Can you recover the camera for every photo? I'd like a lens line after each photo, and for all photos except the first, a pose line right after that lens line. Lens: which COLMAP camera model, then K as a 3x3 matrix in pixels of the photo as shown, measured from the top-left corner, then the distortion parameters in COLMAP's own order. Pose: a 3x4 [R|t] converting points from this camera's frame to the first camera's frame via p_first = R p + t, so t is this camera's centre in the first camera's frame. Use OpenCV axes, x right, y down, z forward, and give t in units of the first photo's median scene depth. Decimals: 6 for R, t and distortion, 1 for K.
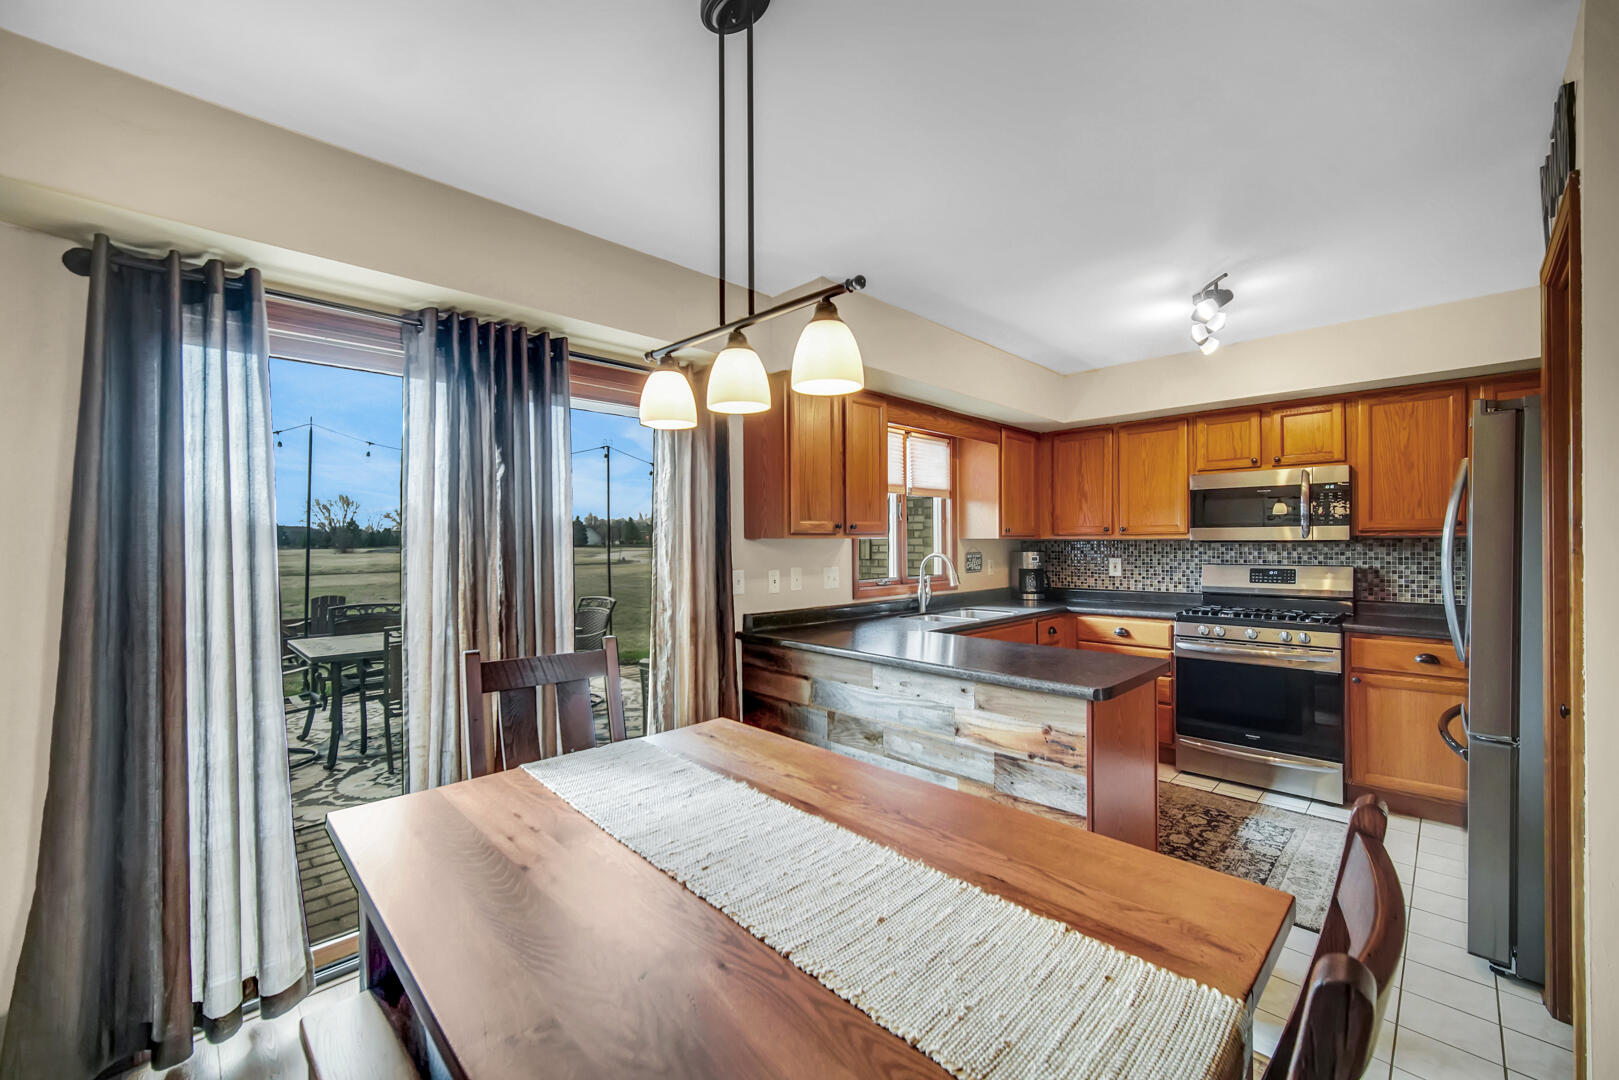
lens RADIAL K [[634.8, 0, 807.9], [0, 634.8, 541.8], [0, 0, 1]] dist [-0.002432, -0.000499]
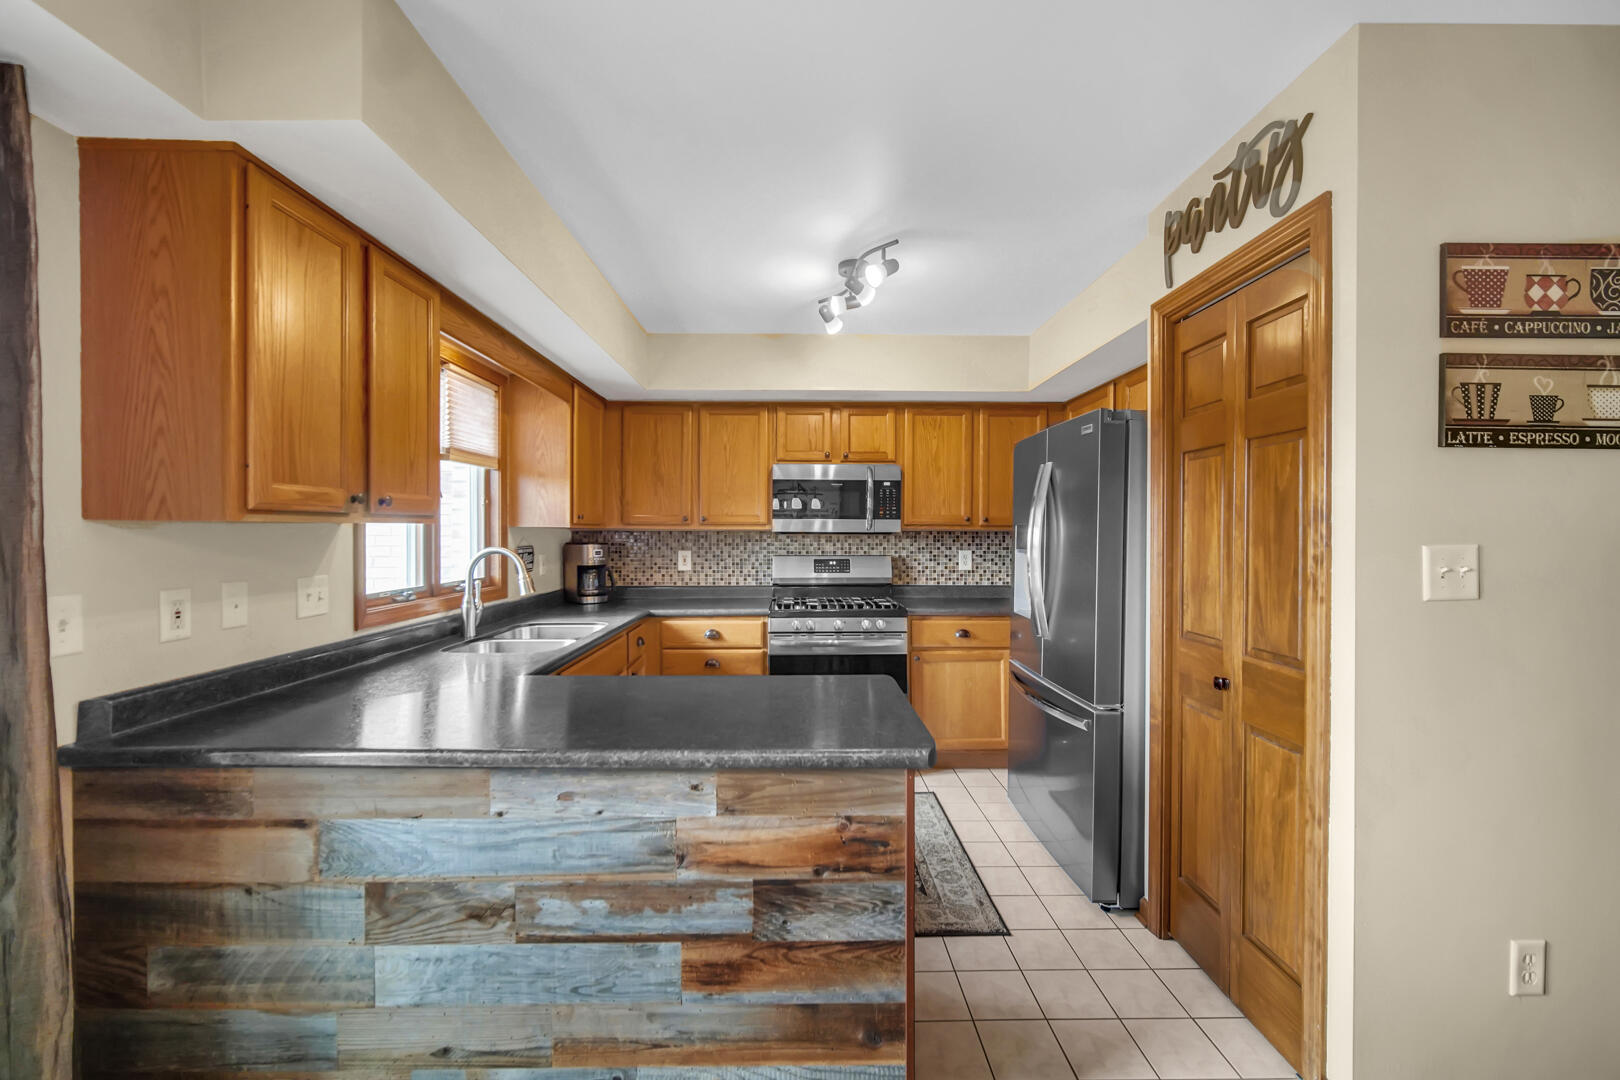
lens RADIAL K [[635.2, 0, 810.8], [0, 635.2, 533.3], [0, 0, 1]] dist [-0.002432, -0.000499]
pose [[0.688314, 0.005956, 0.725388, -0.064385], [-0.006522, 0.999977, -0.002021, 0.001929], [-0.725383, -0.003340, 0.688337, 0.326991]]
